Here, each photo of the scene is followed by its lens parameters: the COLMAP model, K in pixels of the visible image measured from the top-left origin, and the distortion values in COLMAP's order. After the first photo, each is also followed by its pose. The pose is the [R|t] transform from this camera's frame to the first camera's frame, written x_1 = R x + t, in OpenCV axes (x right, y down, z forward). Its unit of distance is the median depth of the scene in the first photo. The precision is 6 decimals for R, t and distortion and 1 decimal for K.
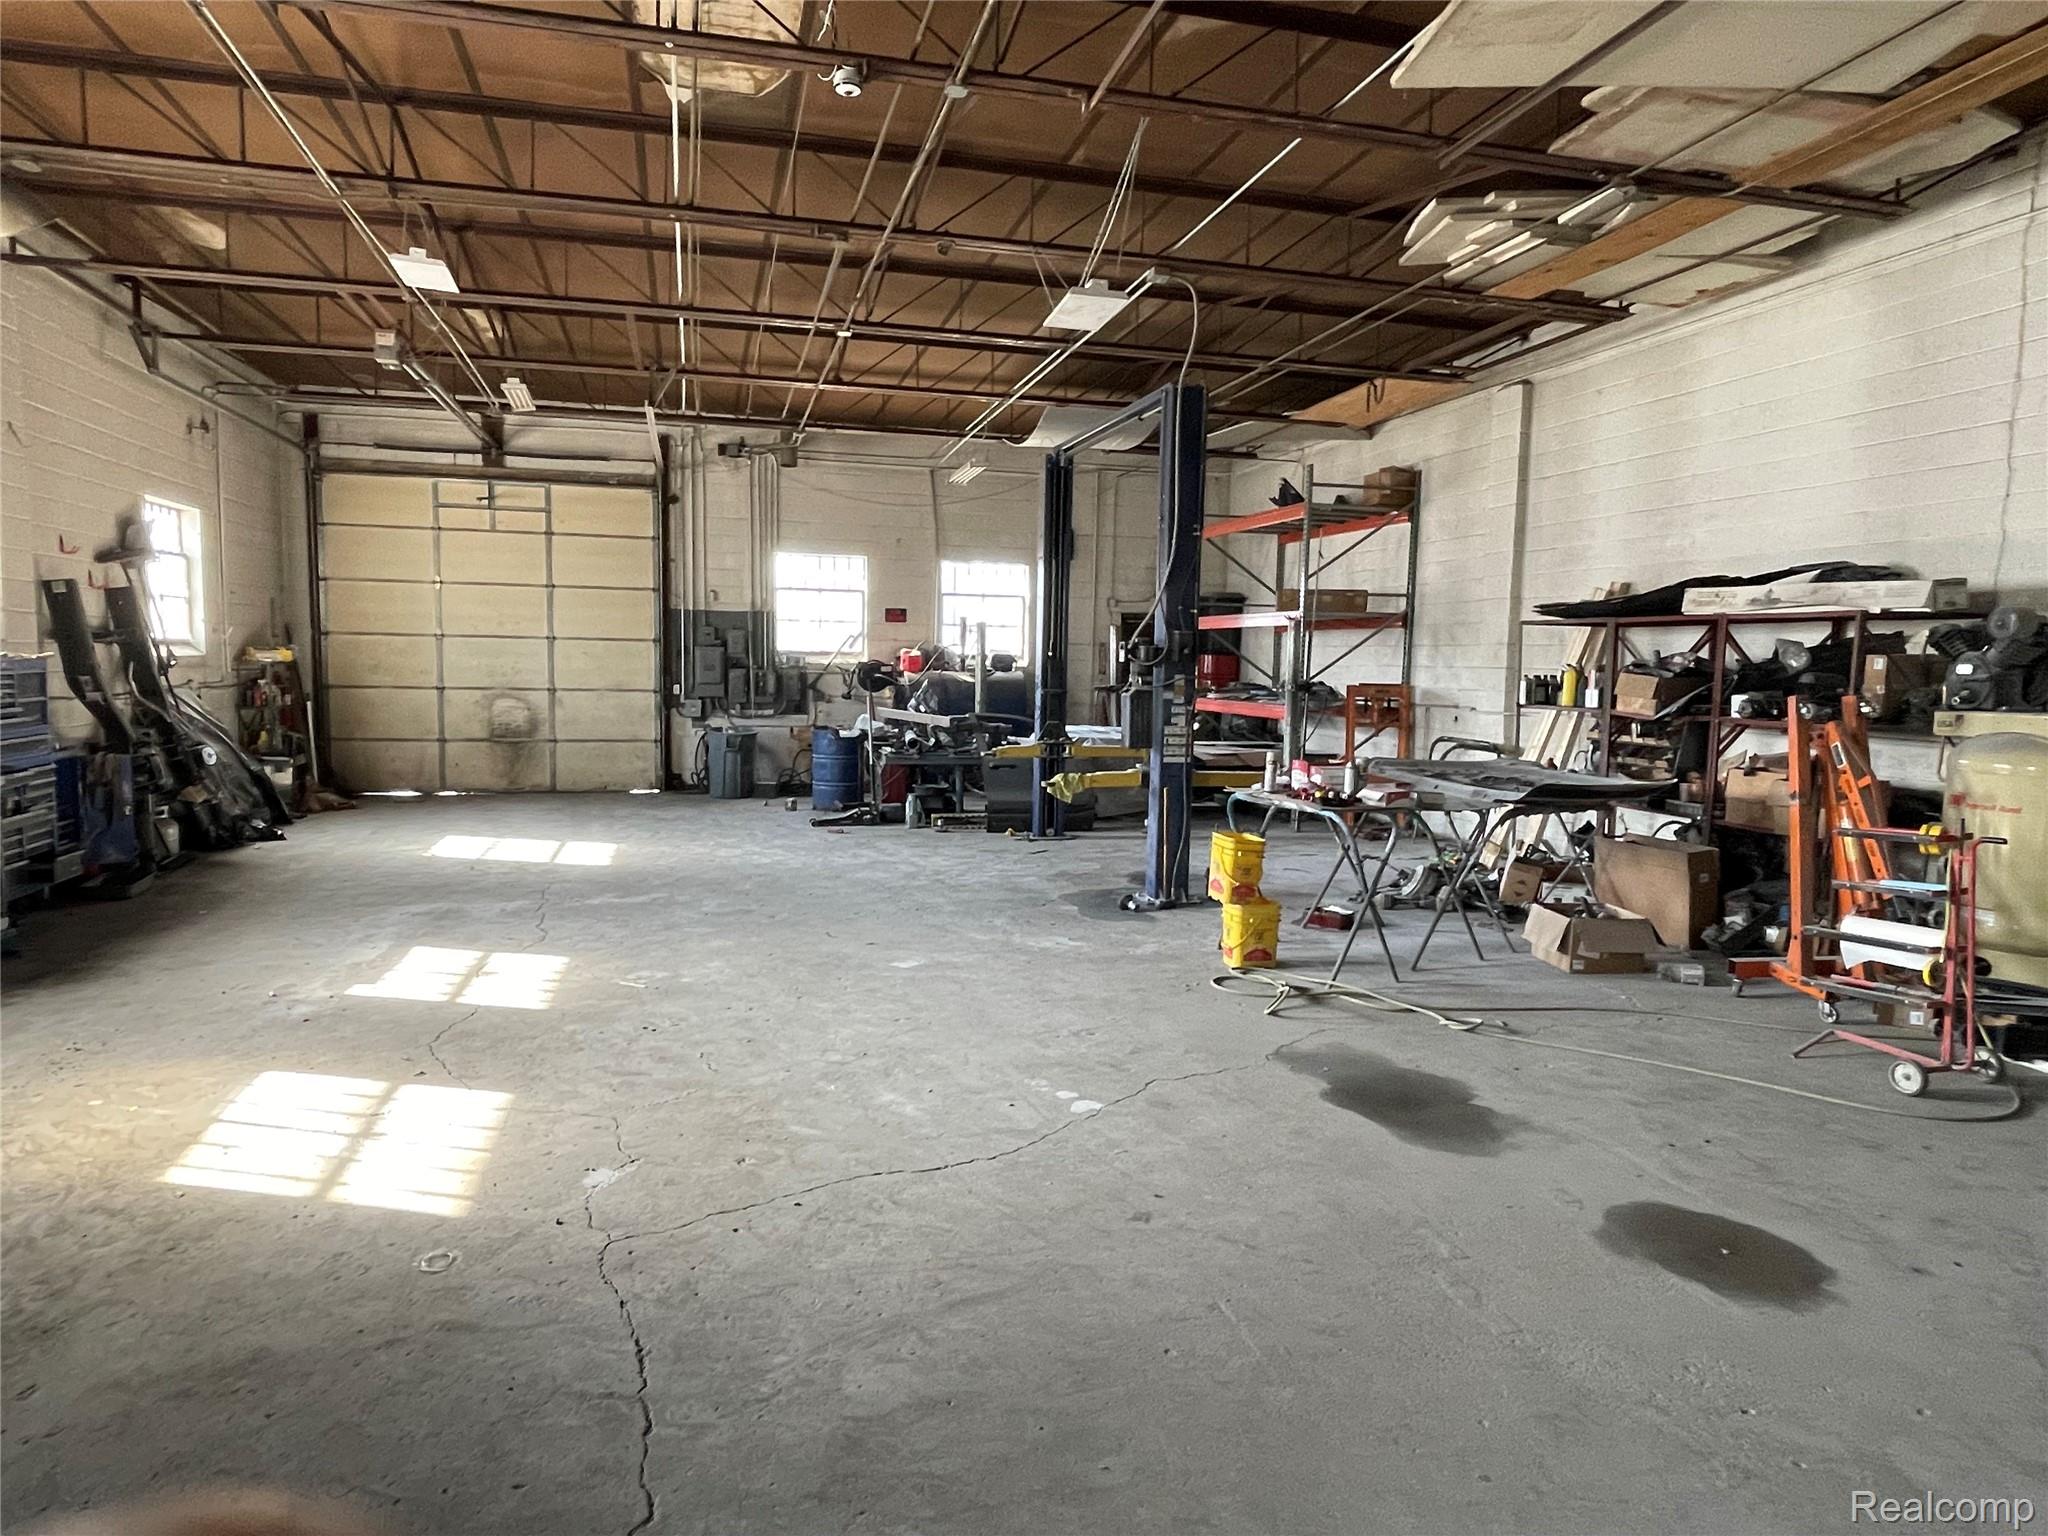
lens RADIAL K [[1201.1, 0, 1011.4], [0, 1201.1, 776.5], [0, 0, 1]] dist [-0.000389, -0.004712]
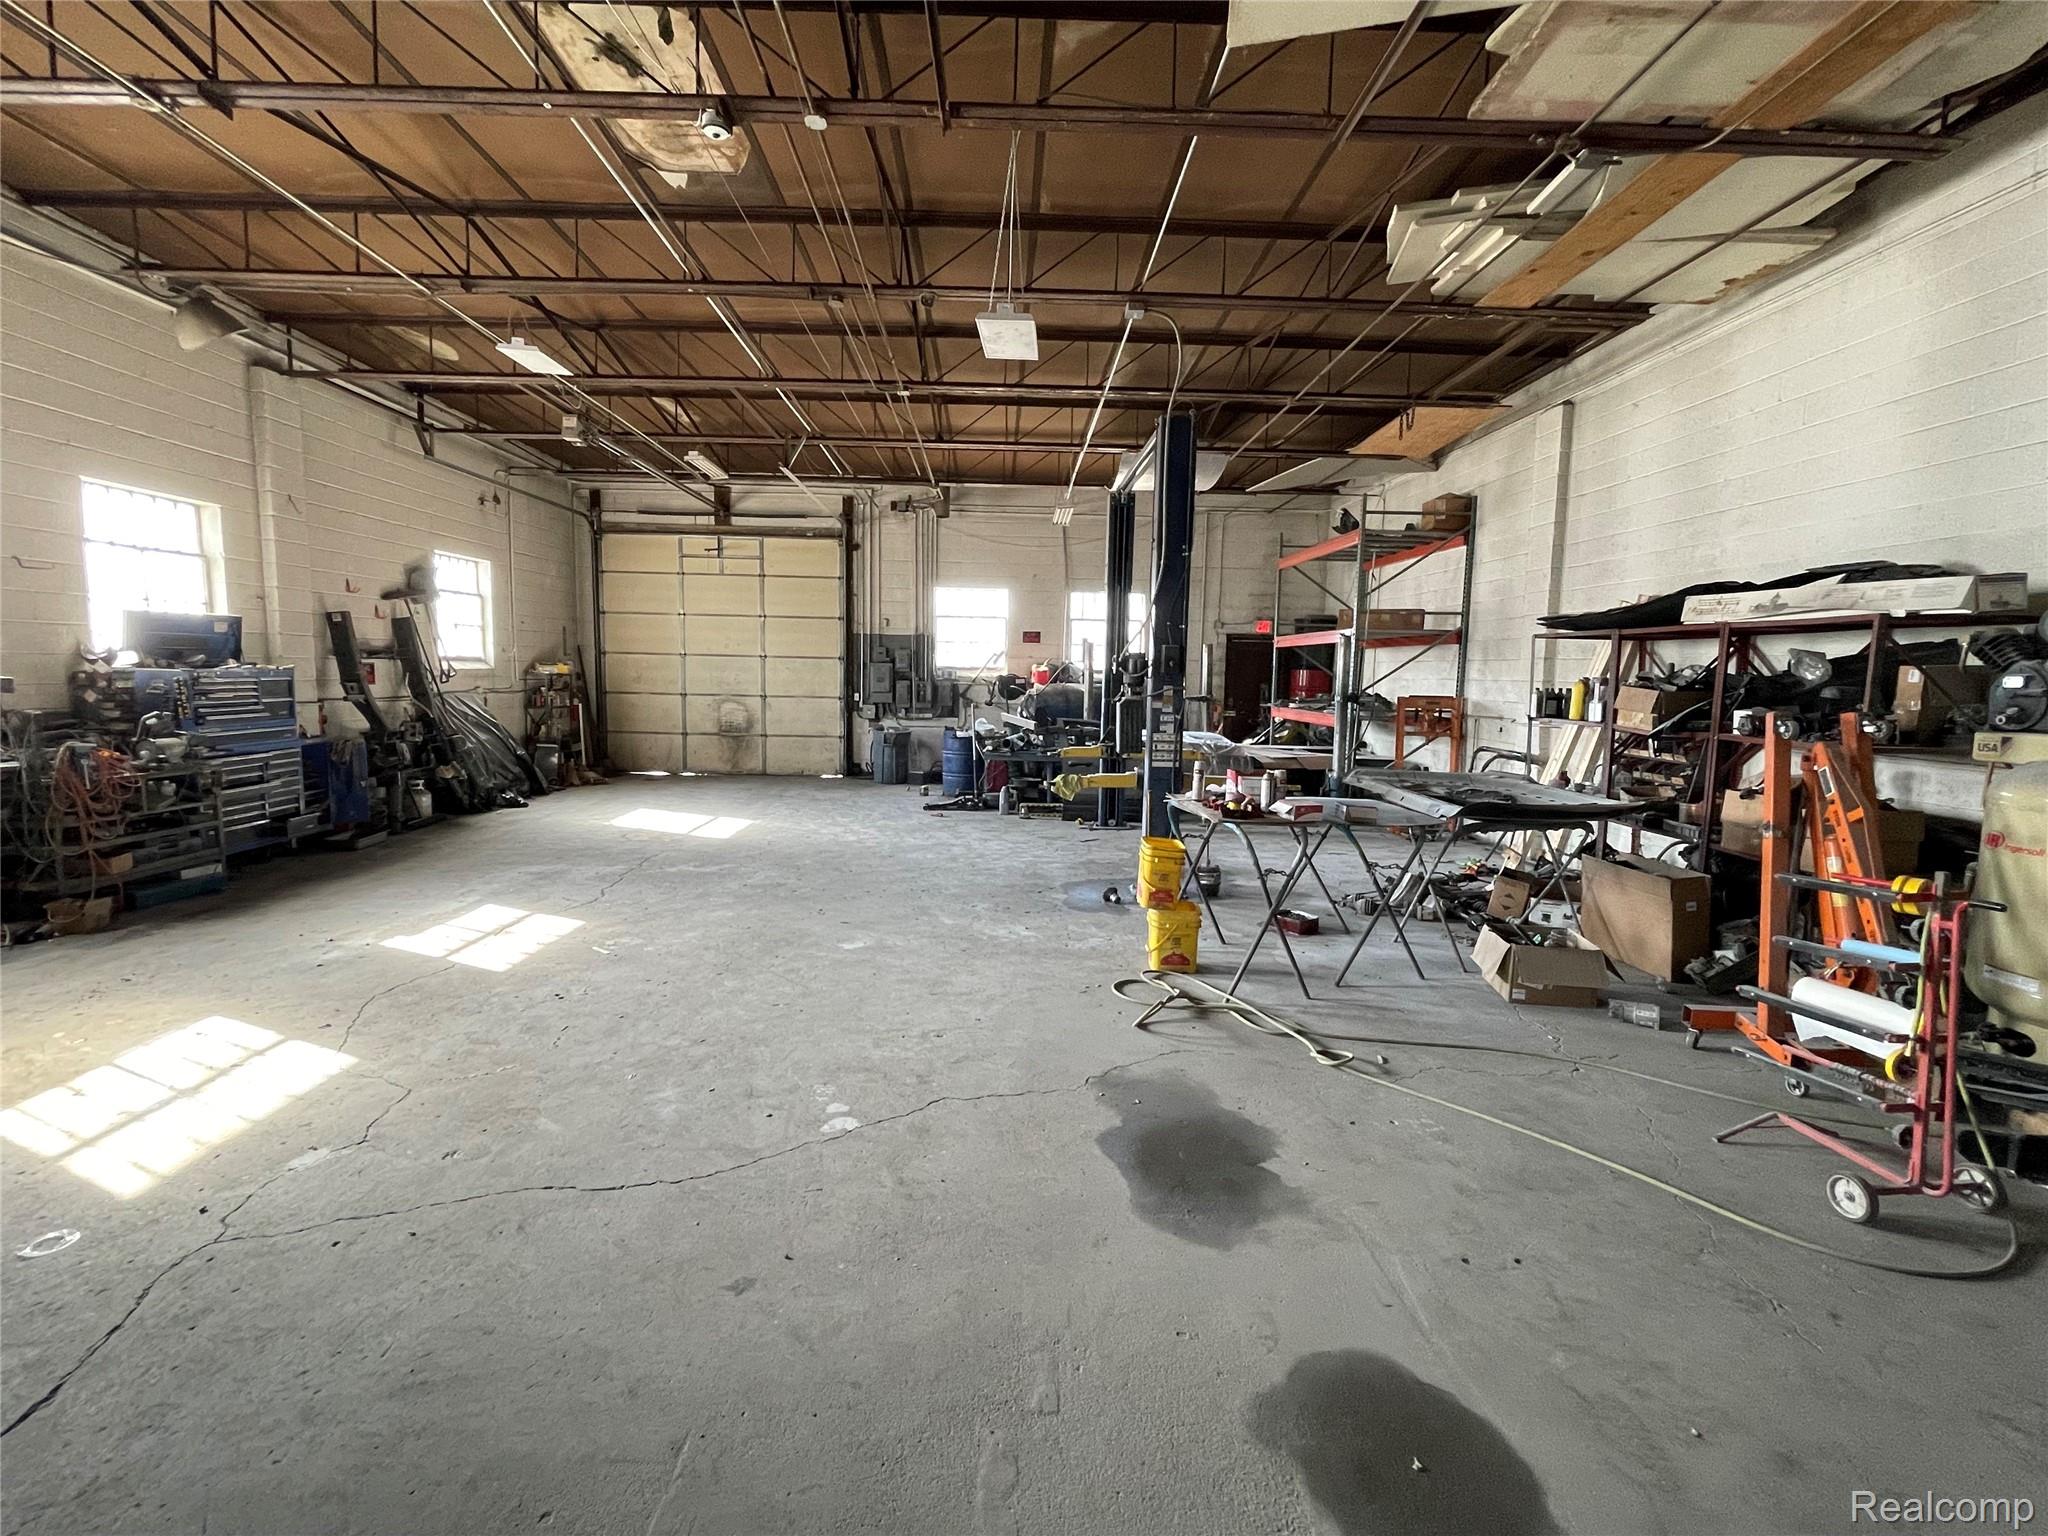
lens RADIAL K [[917.3, 0, 1025.9], [0, 917.3, 767.4], [0, 0, 1]] dist [0.000744, 0.000600]
pose [[0.973868, 0.024598, -0.225779, 0.220639], [-0.023909, 0.999697, 0.005787, -0.014459], [0.225853, -0.000238, 0.974161, 0.181919]]
